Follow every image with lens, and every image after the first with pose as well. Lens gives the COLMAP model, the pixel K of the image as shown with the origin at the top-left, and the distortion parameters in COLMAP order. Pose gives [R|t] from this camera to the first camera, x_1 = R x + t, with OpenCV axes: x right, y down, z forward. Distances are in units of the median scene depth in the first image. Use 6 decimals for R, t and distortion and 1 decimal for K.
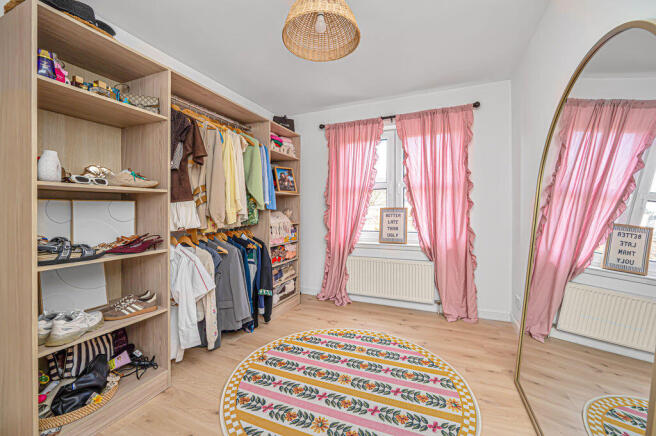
lens RADIAL K [[265.9, 0, 329.8], [0, 265.9, 211.4], [0, 0, 1]] dist [-0.002068, -0.000137]
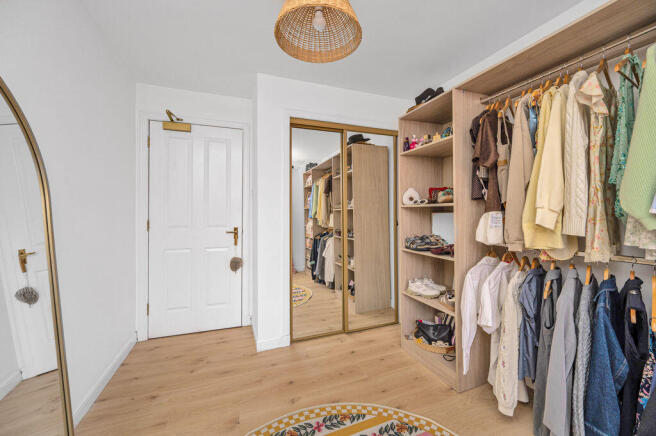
lens RADIAL K [[258.6, 0, 327.4], [0, 258.6, 214.0], [0, 0, 1]] dist [0.000838, 0.000090]
pose [[-0.704886, -0.001311, -0.709320, 0.536536], [-0.002141, 0.999998, 0.000280, -0.040128], [0.709318, 0.001716, -0.704887, 1.543011]]
